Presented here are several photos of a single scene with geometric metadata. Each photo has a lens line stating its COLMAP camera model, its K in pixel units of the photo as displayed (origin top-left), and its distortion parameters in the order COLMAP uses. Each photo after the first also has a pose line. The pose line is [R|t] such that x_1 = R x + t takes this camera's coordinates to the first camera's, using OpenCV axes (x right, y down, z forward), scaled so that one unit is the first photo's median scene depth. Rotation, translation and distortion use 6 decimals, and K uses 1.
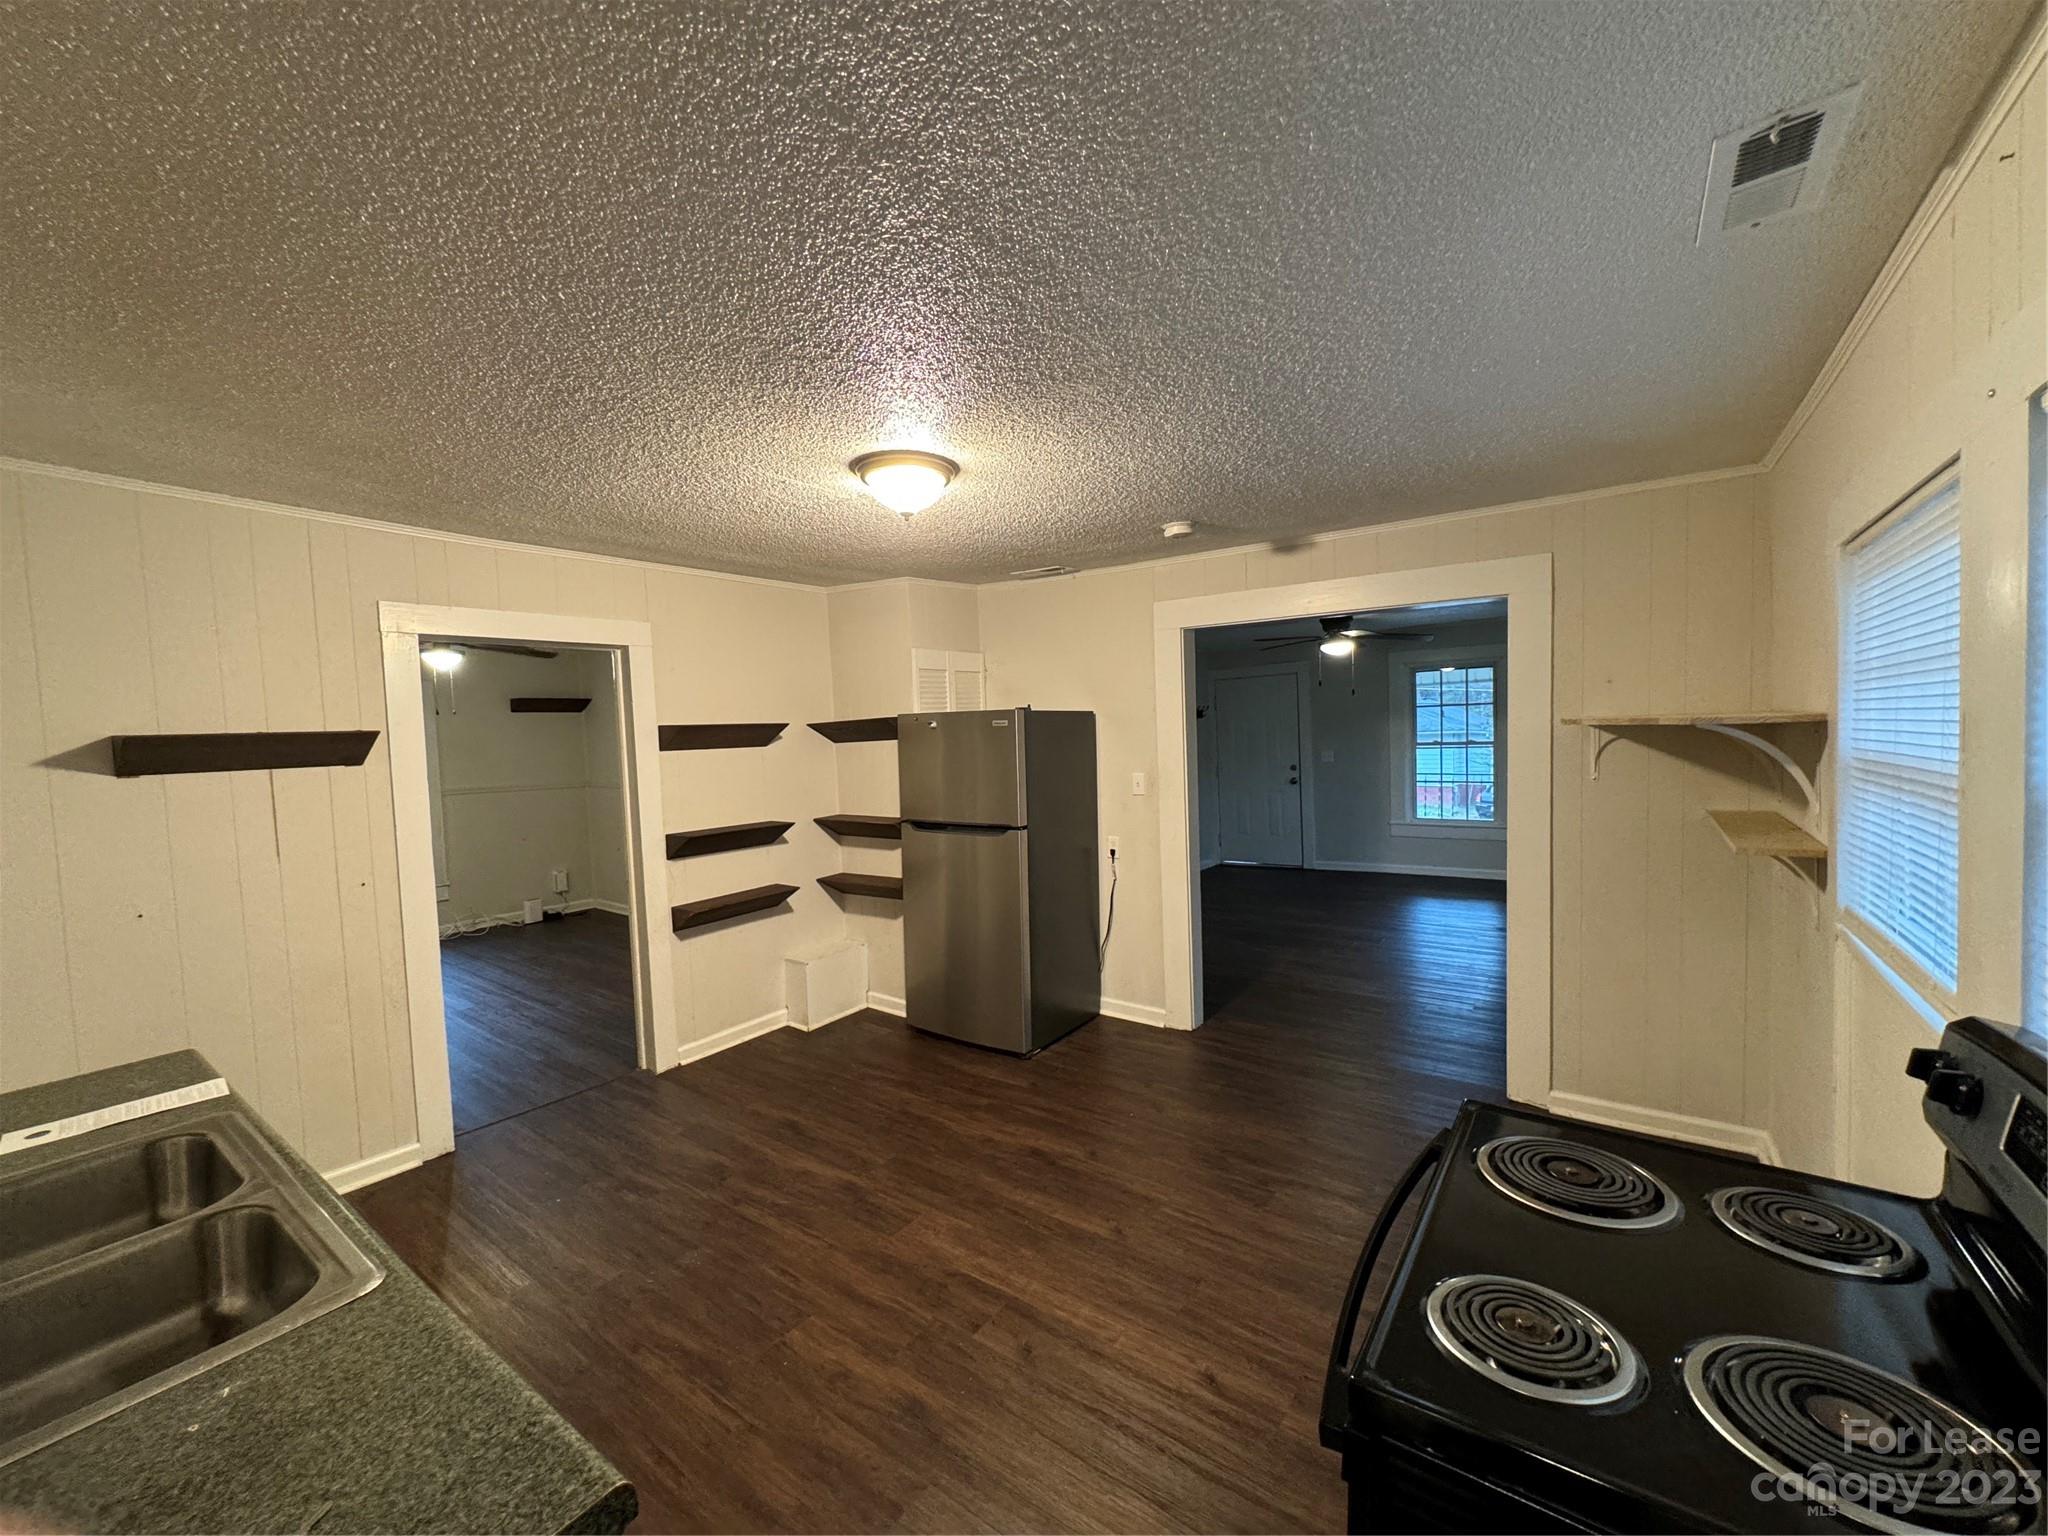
lens RADIAL K [[809.5, 0, 1027.1], [0, 809.5, 767.9], [0, 0, 1]] dist [0.001925, 0.000357]
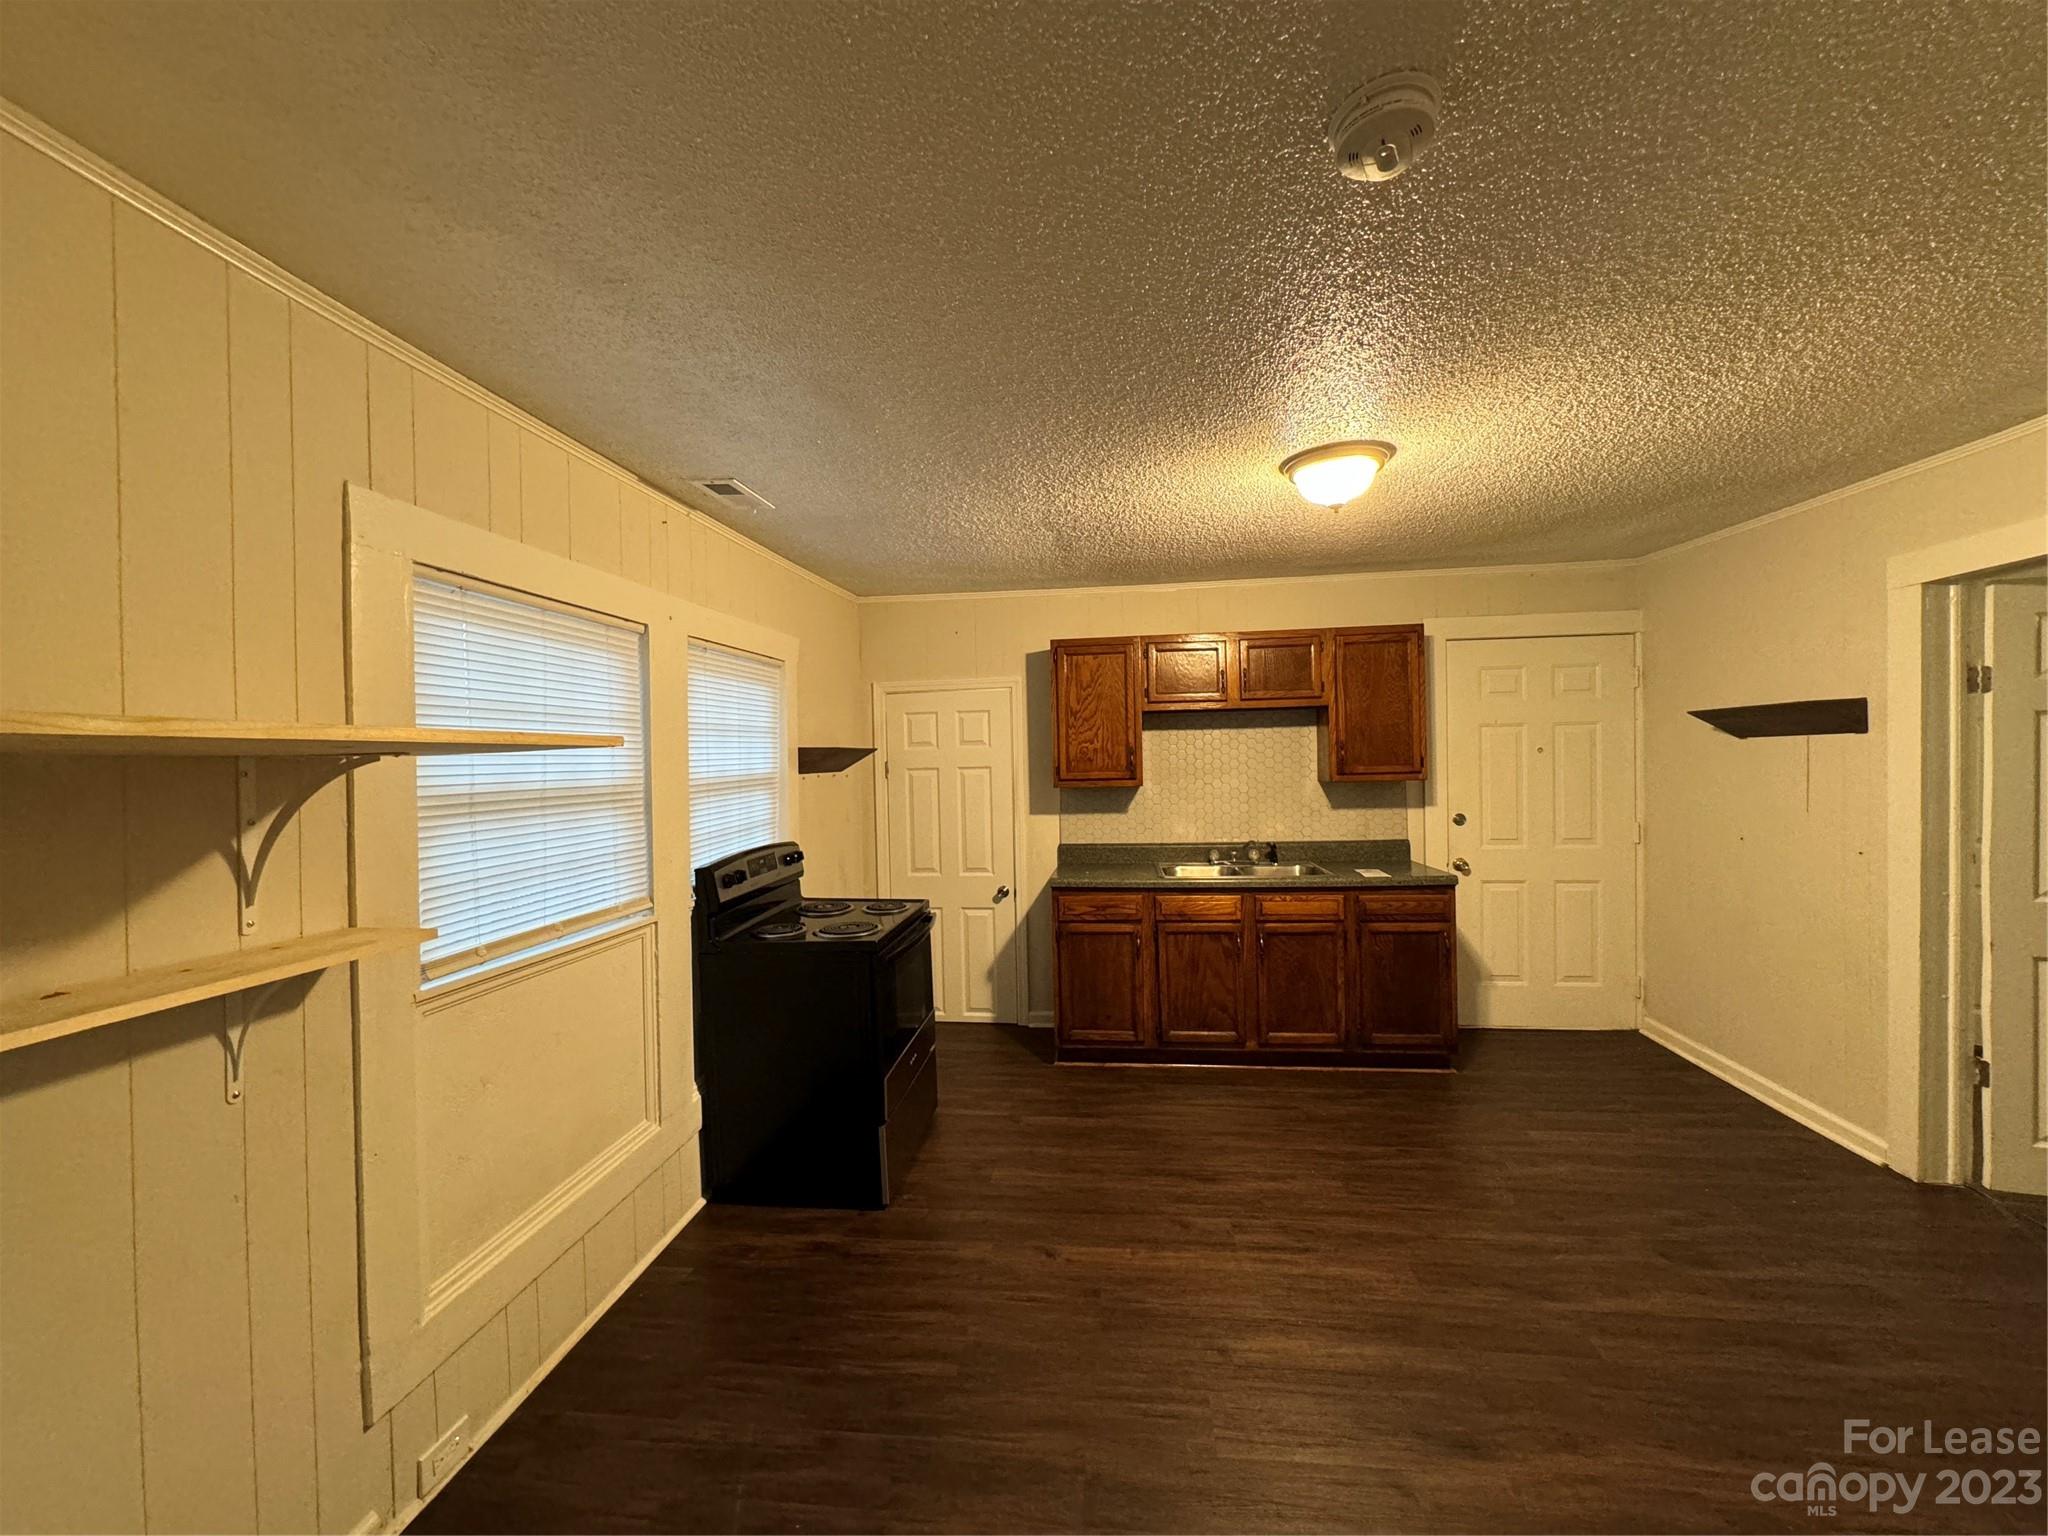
lens RADIAL K [[809.5, 0, 1032.1], [0, 809.5, 769.8], [0, 0, 1]] dist [0.001925, 0.000357]
pose [[-0.866663, 0.052967, -0.496075, 0.256957], [0.027436, 0.997903, 0.058616, -0.020264], [0.498139, 0.037190, -0.866299, 0.636134]]
